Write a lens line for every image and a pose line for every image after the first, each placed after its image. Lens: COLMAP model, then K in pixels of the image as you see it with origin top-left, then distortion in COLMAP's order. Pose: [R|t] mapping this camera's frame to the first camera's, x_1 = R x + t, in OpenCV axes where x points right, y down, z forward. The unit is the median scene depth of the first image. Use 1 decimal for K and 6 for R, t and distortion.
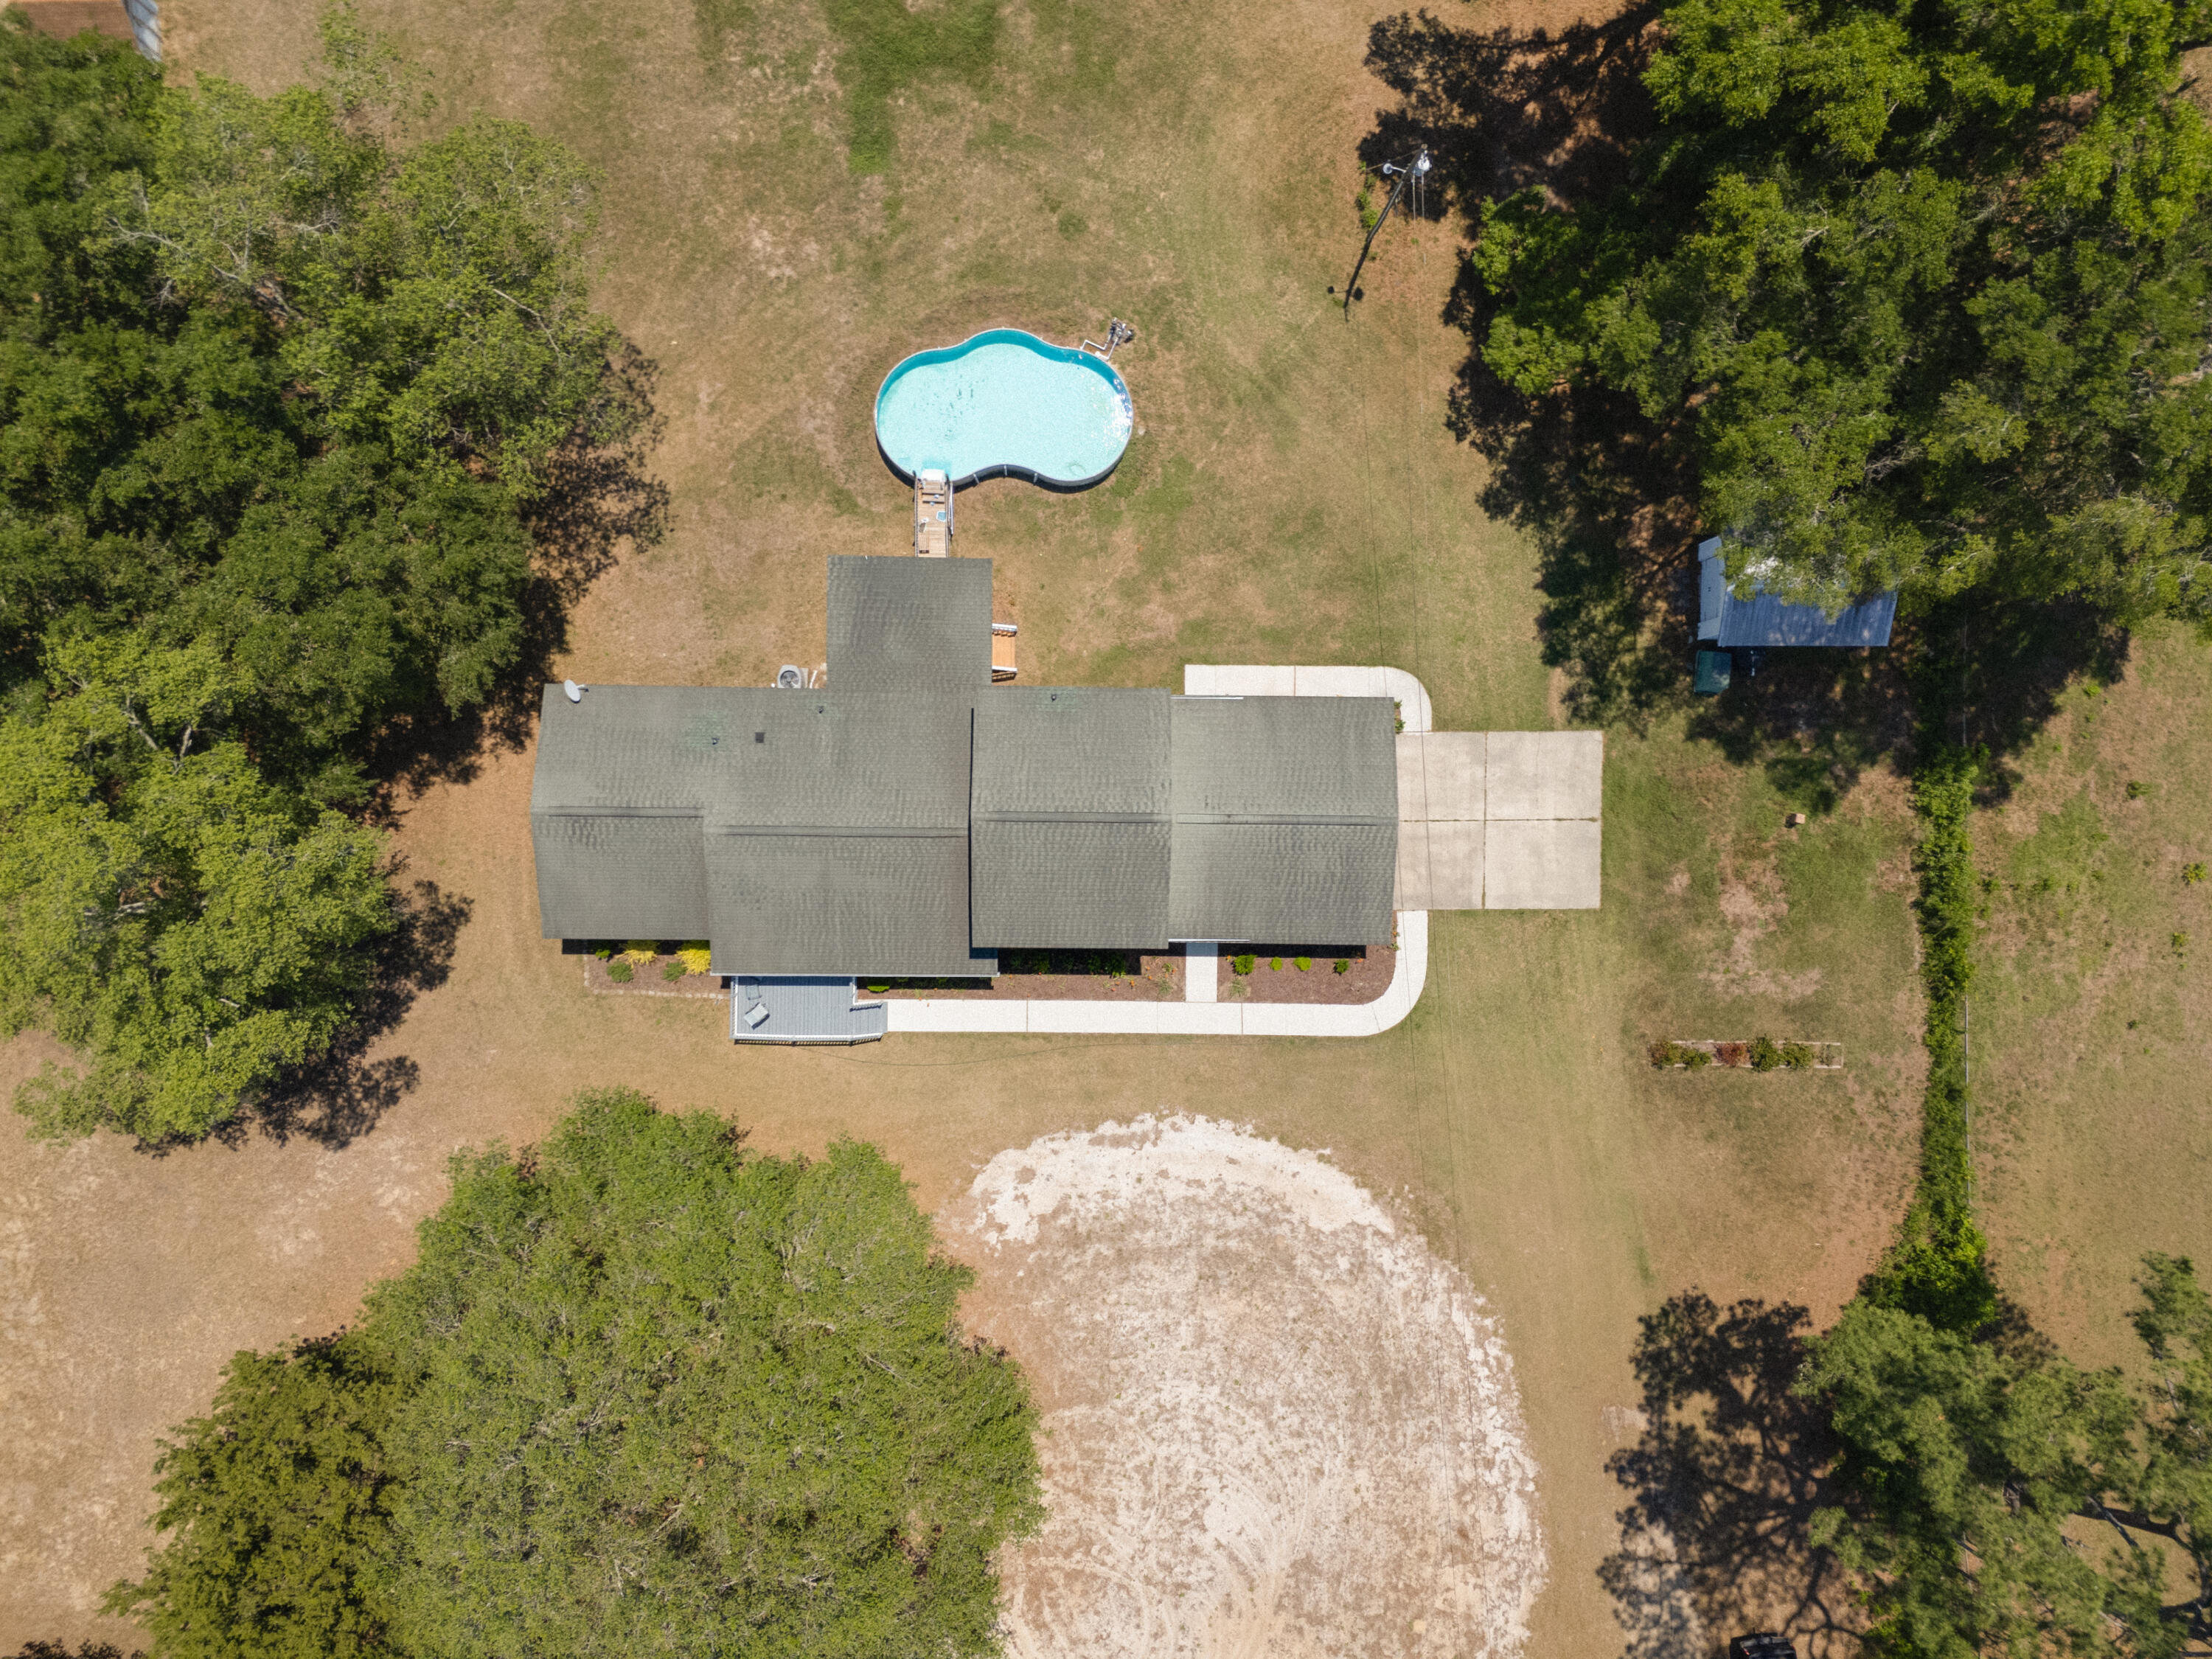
lens RADIAL K [[1623.1, 0, 1090.7], [0, 1623.1, 776.2], [0, 0, 1]] dist [0.076854, -0.067713]
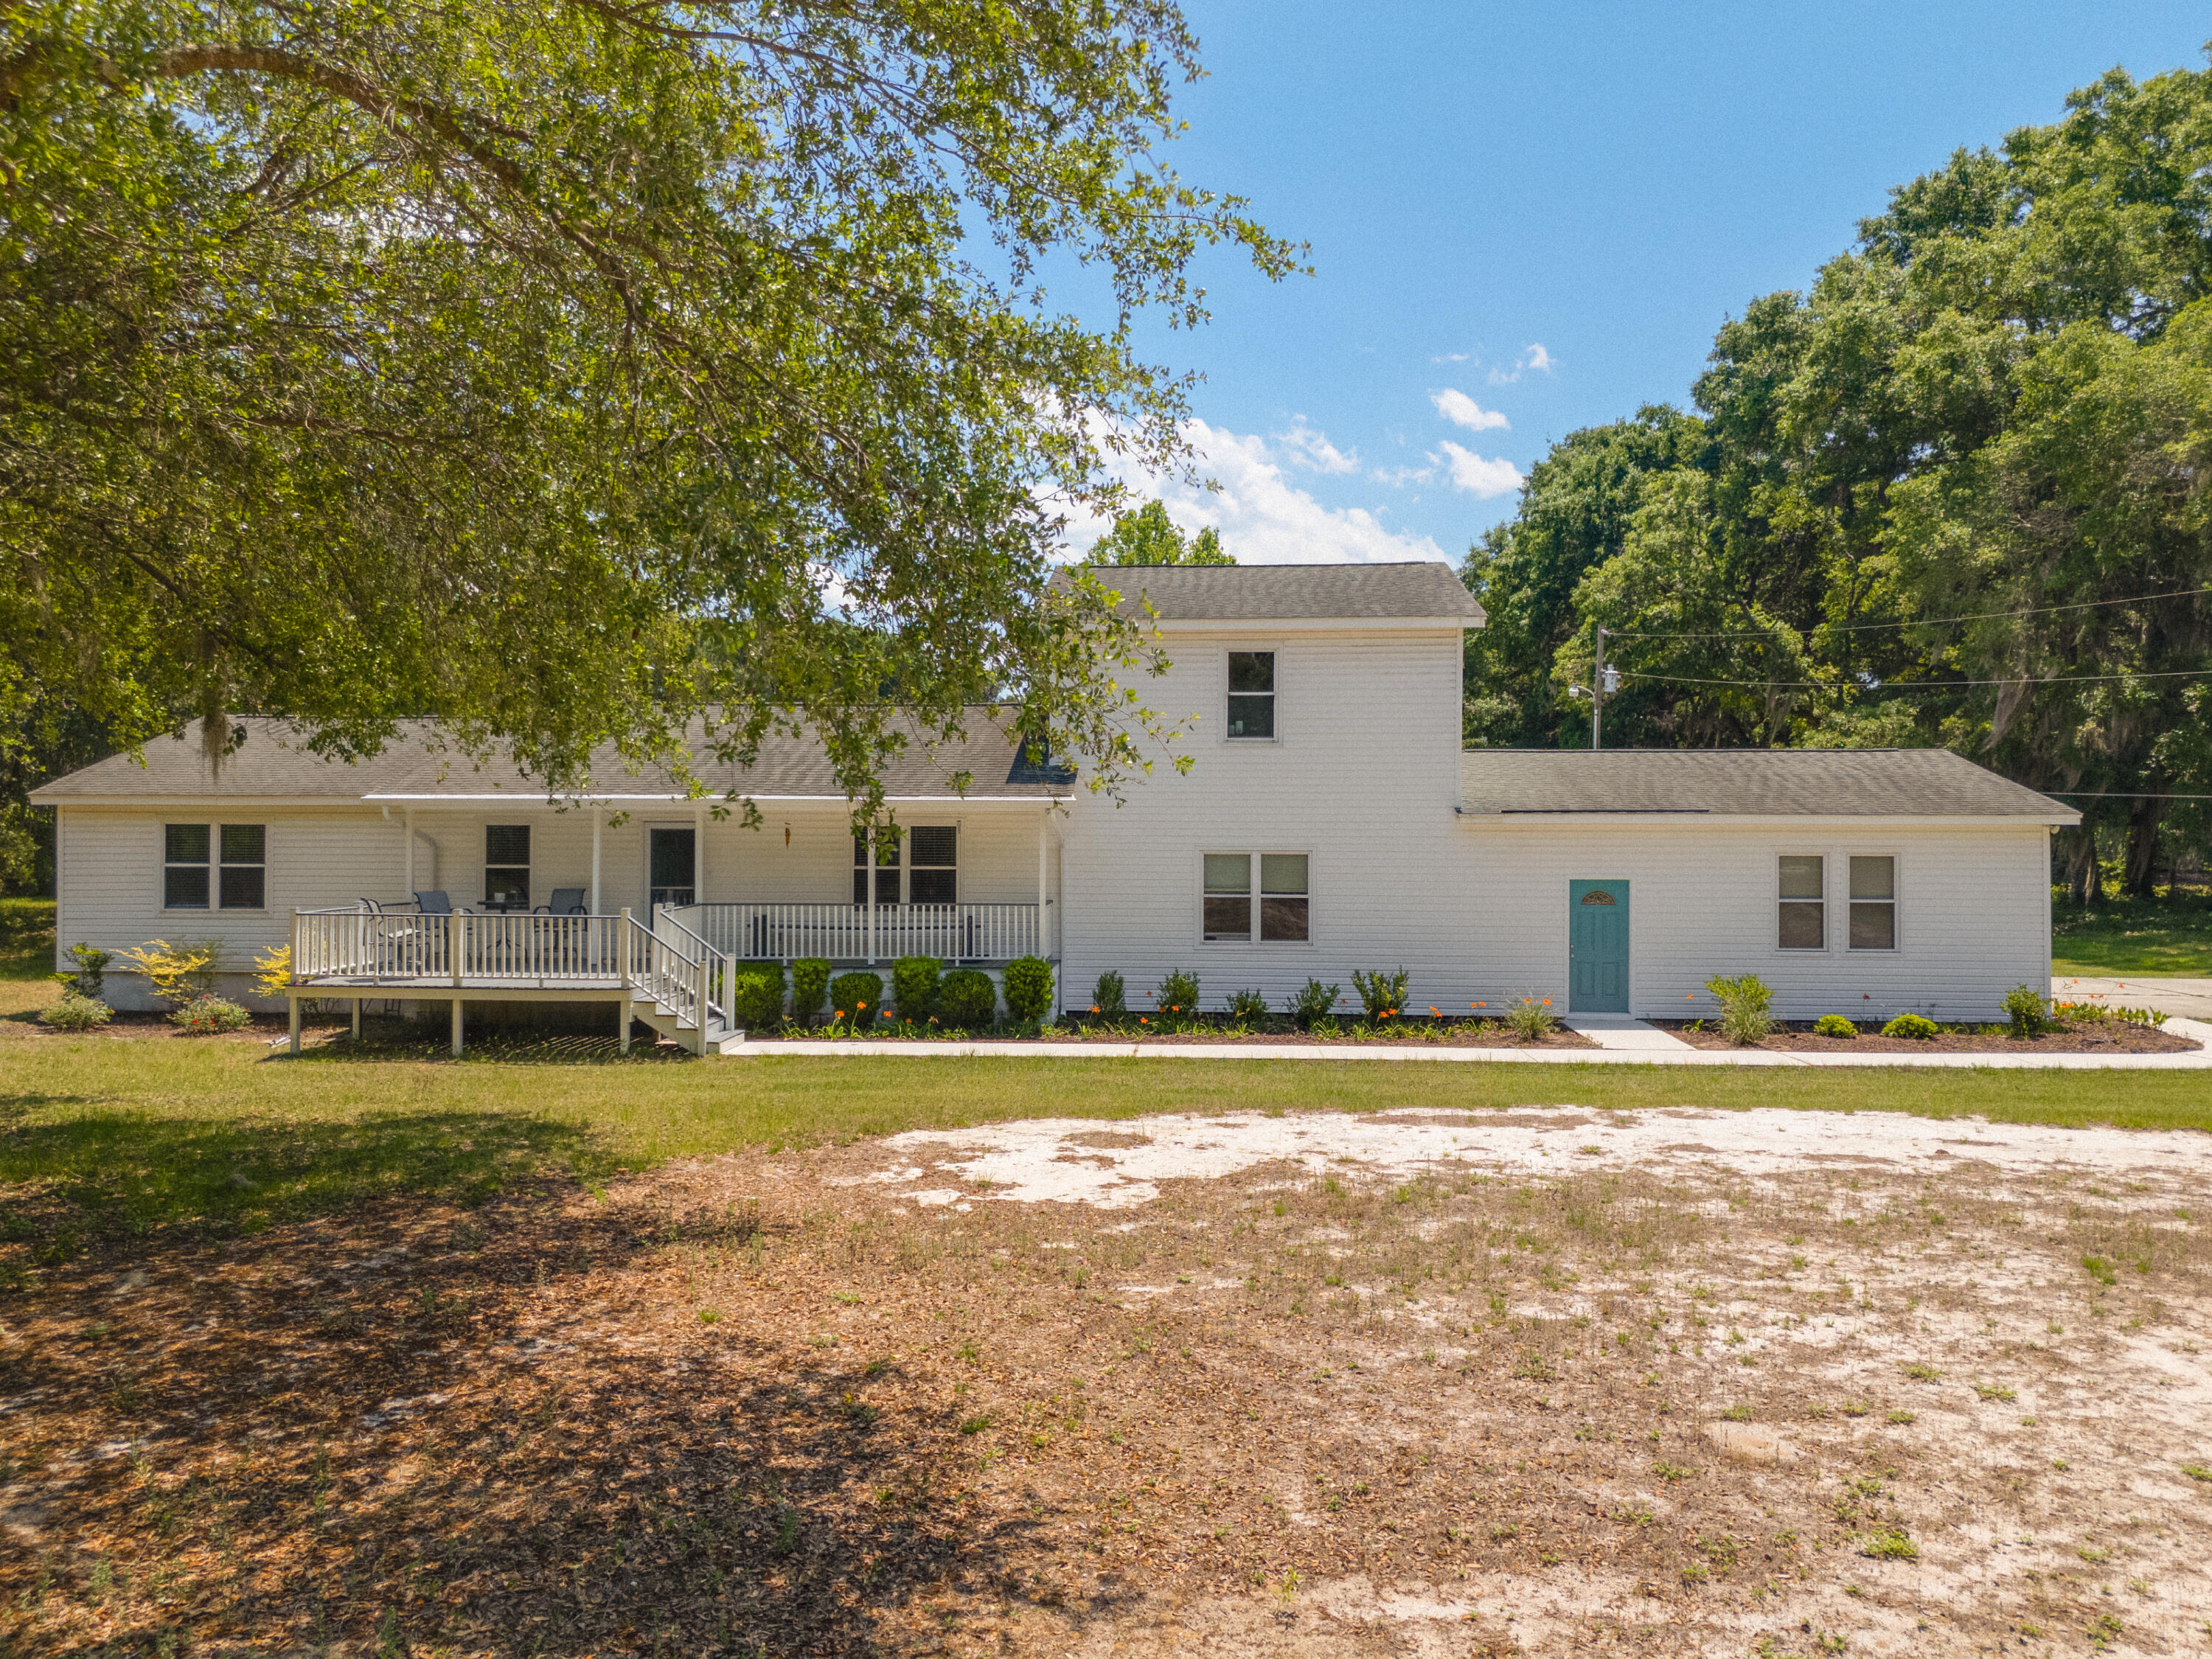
lens RADIAL K [[1623.1, 0, 1112.7], [0, 1623.1, 836.1], [0, 0, 1]] dist [0.076854, -0.067713]
pose [[0.998799, -0.009049, -0.048143, -0.027434], [-0.048073, 0.007722, -0.998814, 0.486077], [0.009410, 0.999929, 0.007278, 0.951977]]
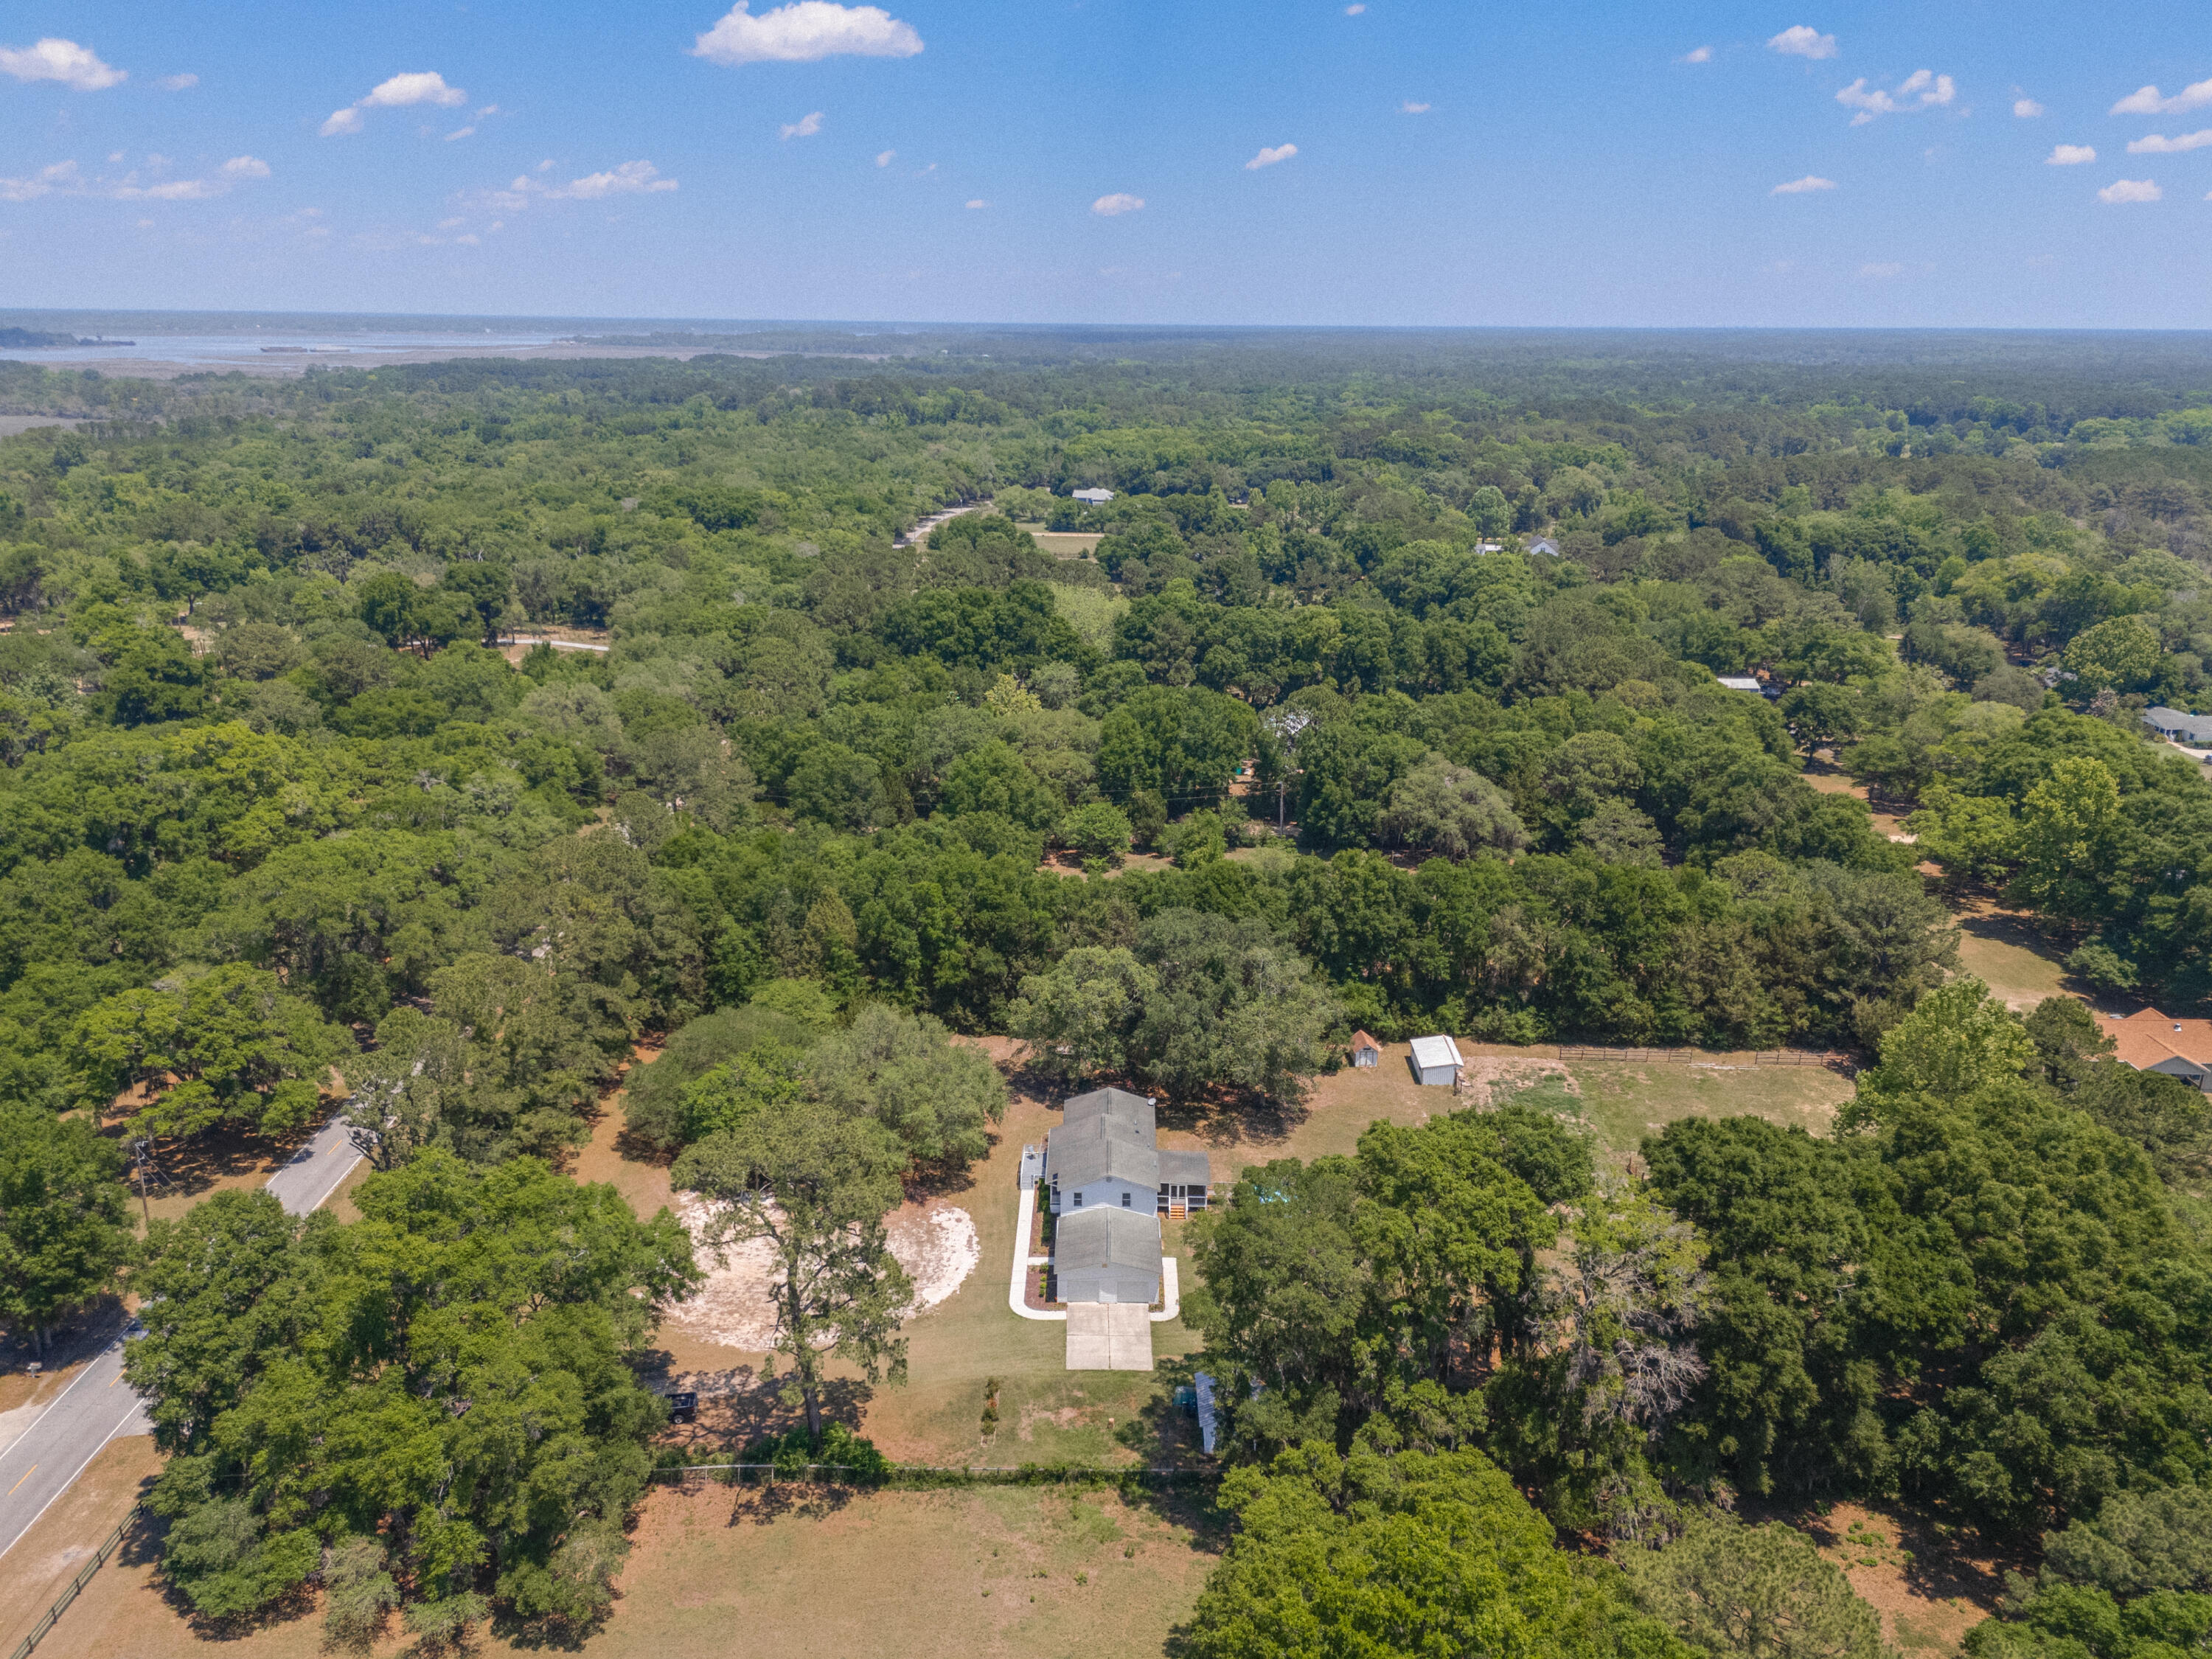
lens RADIAL K [[1593.6, 0, 1086.5], [0, 1593.6, 789.2], [0, 0, 1]] dist [0.014507, 0.002147]
pose [[-0.003260, 0.256803, -0.966458, 2.055504], [-0.999979, -0.006205, 0.001725, 0.057337], [-0.005554, 0.966444, 0.256817, -0.212163]]
